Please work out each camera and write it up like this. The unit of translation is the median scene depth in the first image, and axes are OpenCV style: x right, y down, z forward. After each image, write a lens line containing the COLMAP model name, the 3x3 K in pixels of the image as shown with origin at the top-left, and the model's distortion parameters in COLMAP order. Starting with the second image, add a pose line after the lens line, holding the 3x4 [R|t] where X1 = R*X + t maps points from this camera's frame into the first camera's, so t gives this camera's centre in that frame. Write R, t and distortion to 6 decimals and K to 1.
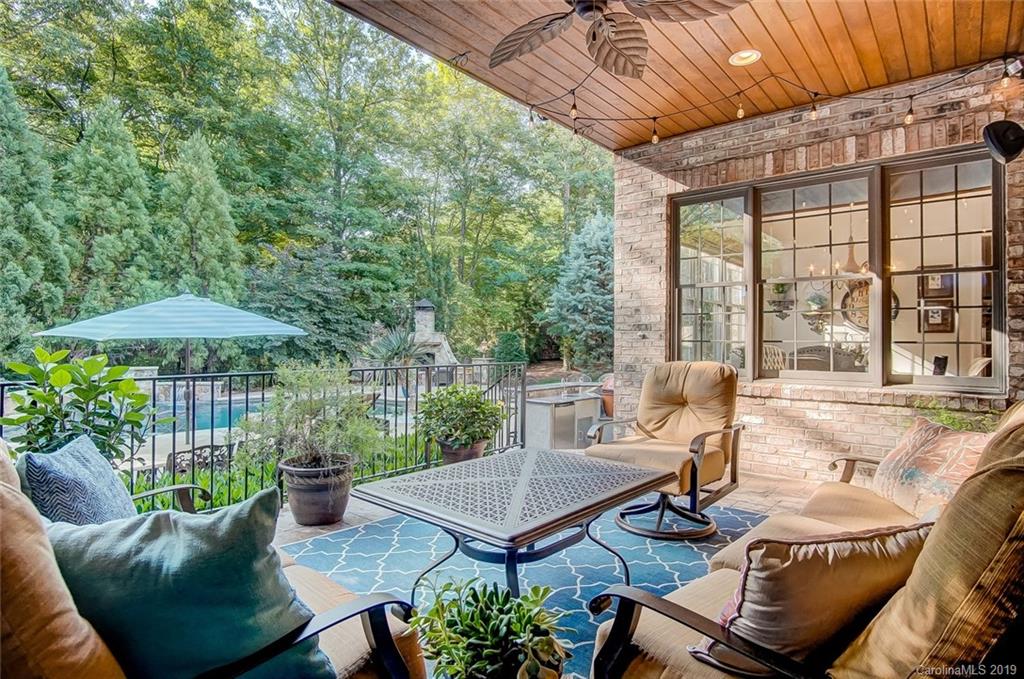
lens RADIAL K [[558.0, 0, 514.1], [0, 558.0, 335.2], [0, 0, 1]] dist [-0.024882, 0.000624]
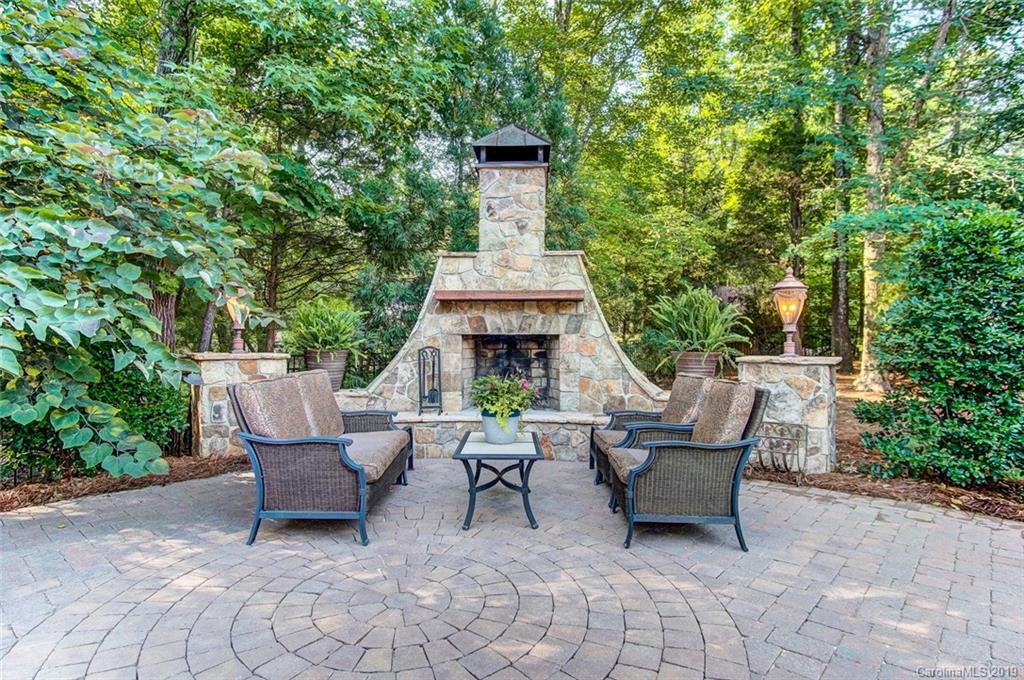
lens RADIAL K [[558.0, 0, 514.1], [0, 558.0, 335.7], [0, 0, 1]] dist [-0.024882, 0.000624]
pose [[0.999186, -0.005239, -0.039989, -0.191589], [0.005493, 0.999965, 0.006268, 0.039370], [0.039955, -0.006483, 0.999180, 0.953317]]
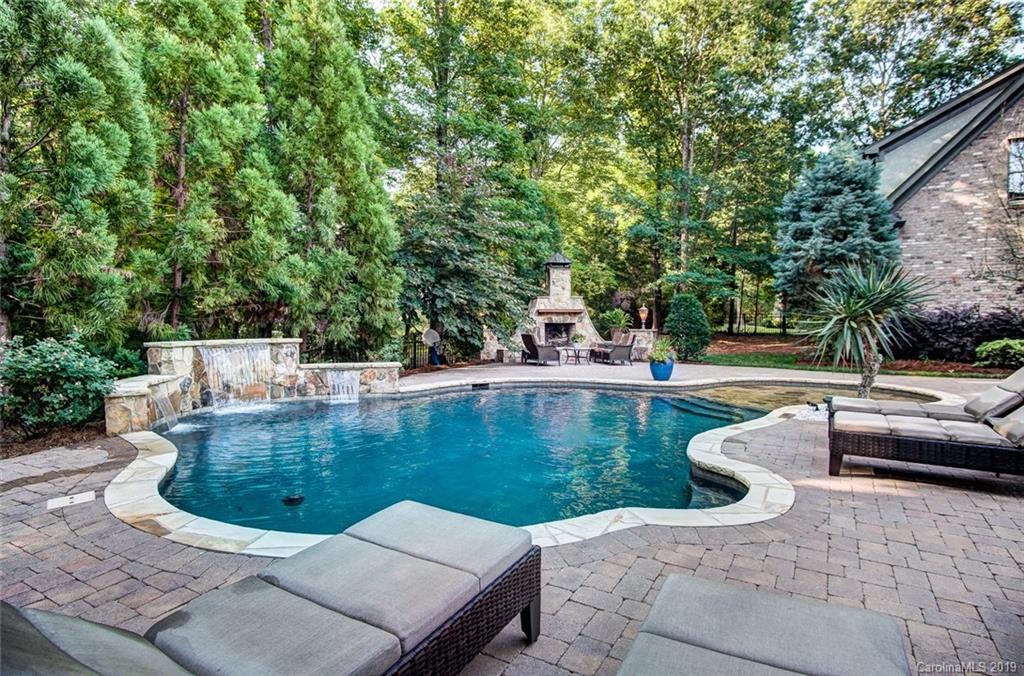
lens RADIAL K [[558.0, 0, 514.1], [0, 558.0, 333.7], [0, 0, 1]] dist [-0.024882, 0.000624]
pose [[0.988506, -0.007907, 0.150973, -0.431346], [0.003458, 0.999552, 0.029713, 0.029992], [-0.151140, -0.028850, 0.988091, 0.317973]]
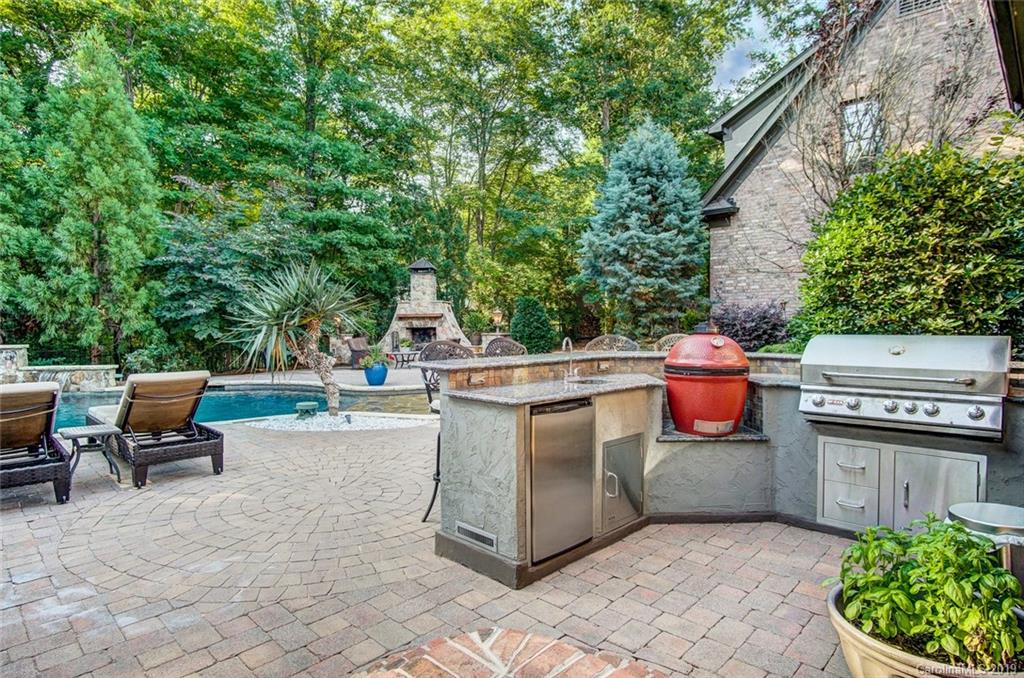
lens RADIAL K [[558.0, 0, 514.1], [0, 558.0, 334.7], [0, 0, 1]] dist [-0.024882, 0.000624]
pose [[0.996147, -0.015088, -0.086390, 0.042348], [0.017286, 0.999544, 0.024756, 0.031810], [0.085977, -0.026154, 0.995954, 0.296784]]
